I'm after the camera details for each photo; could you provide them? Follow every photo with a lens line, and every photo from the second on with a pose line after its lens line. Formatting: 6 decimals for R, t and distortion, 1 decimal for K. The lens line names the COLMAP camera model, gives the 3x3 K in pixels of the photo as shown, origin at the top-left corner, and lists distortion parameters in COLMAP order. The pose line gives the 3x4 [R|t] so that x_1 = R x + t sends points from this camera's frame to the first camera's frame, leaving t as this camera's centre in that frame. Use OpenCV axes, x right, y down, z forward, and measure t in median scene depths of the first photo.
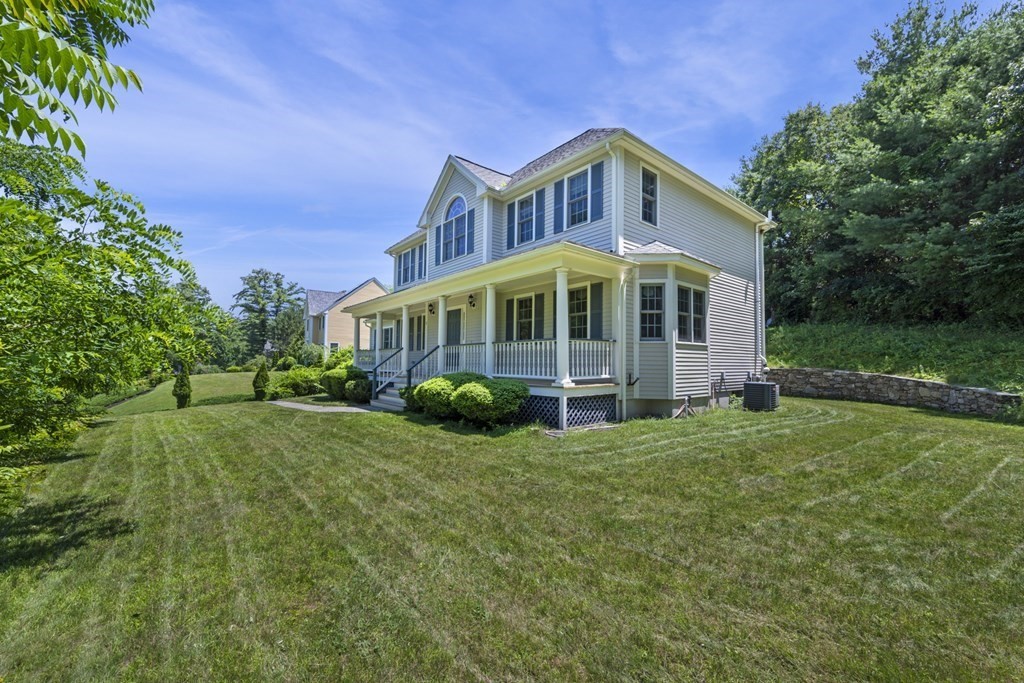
lens RADIAL K [[409.1, 0, 505.4], [0, 409.1, 351.9], [0, 0, 1]] dist [-0.000838, 0.000089]
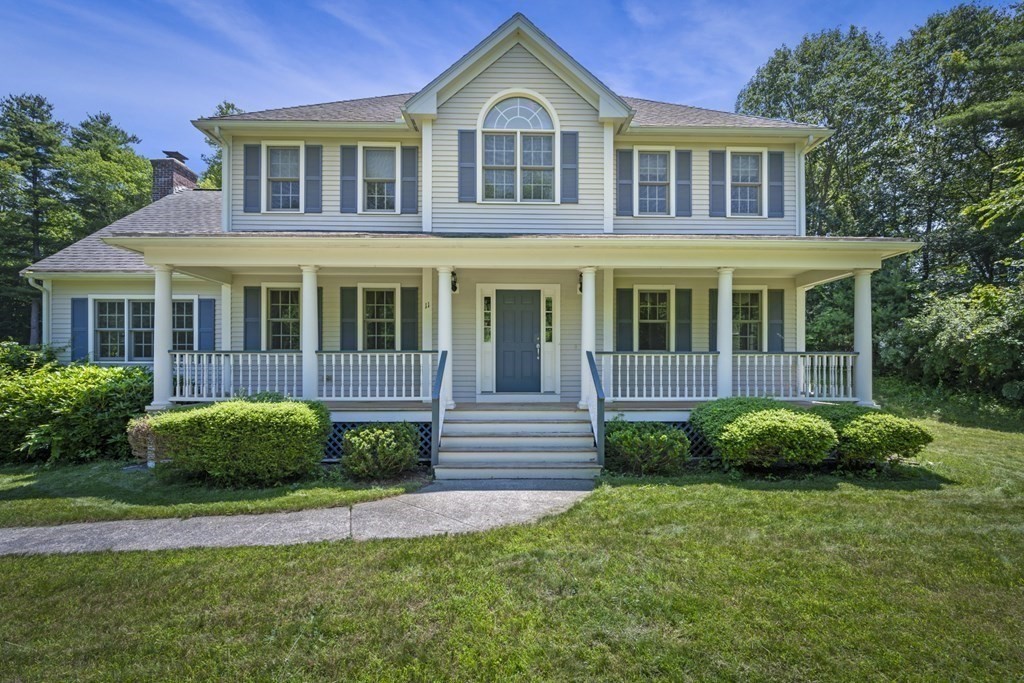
lens RADIAL K [[379.5, 0, 511.8], [0, 379.5, 380.6], [0, 0, 1]] dist [-0.000466, -0.000041]
pose [[0.623866, -0.012726, 0.781428, -0.647189], [-0.013664, 0.999537, 0.027187, 0.012650], [-0.781412, -0.027638, 0.623403, 0.777066]]
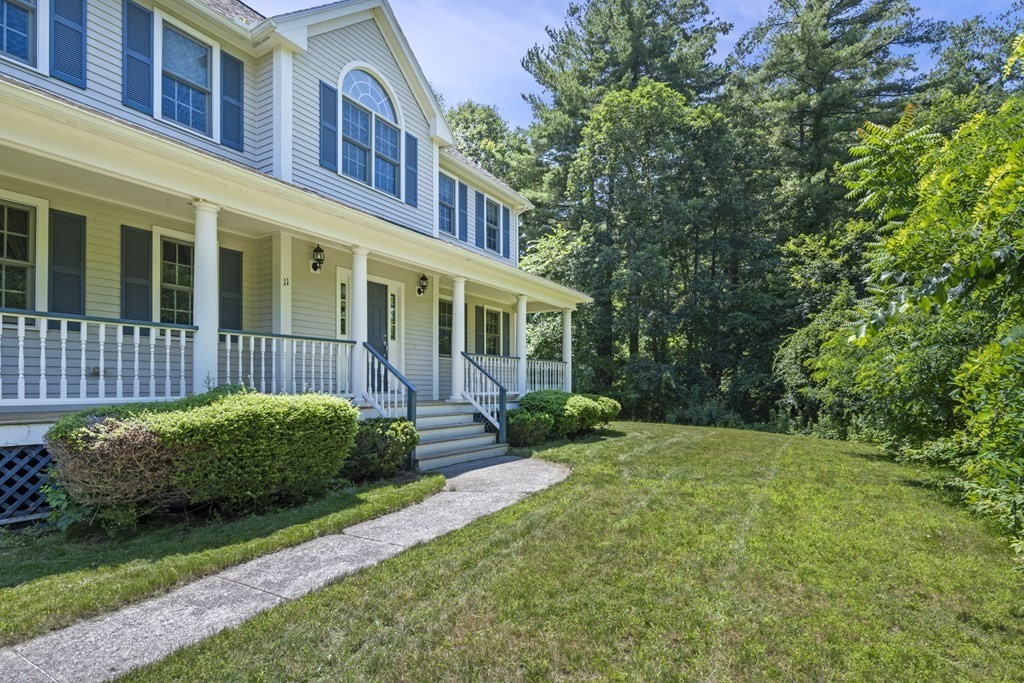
lens RADIAL K [[498.7, 0, 508.5], [0, 498.7, 375.0], [0, 0, 1]] dist [-0.000101, 0.000019]
pose [[-0.314764, -0.018740, 0.948985, -0.962752], [-0.064336, 0.997927, -0.001633, 0.015779], [-0.946987, -0.061568, -0.315317, 1.191432]]
